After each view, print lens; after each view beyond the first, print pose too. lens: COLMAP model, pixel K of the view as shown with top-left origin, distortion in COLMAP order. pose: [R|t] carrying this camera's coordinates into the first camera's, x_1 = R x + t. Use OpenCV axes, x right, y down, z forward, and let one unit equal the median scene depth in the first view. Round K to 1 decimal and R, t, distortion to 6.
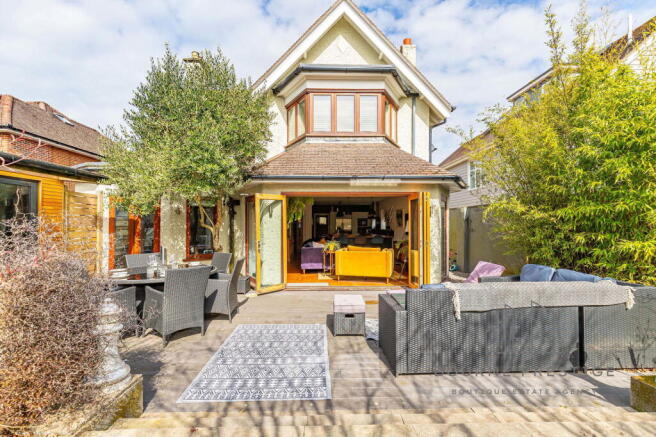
lens RADIAL K [[296.5, 0, 326.1], [0, 296.5, 221.8], [0, 0, 1]] dist [0.004063, -0.000371]
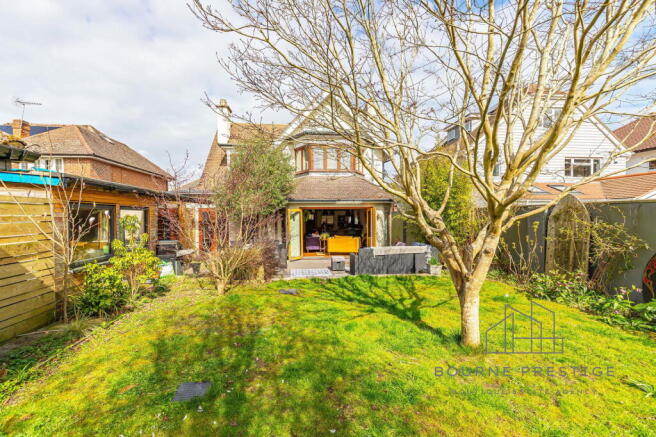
lens RADIAL K [[296.5, 0, 329.1], [0, 296.5, 215.9], [0, 0, 1]] dist [0.004063, -0.000371]
pose [[0.996374, -0.007552, 0.084742, -0.100050], [0.006723, 0.999927, 0.010067, -0.050589], [-0.084812, -0.009461, 0.996352, -0.708446]]
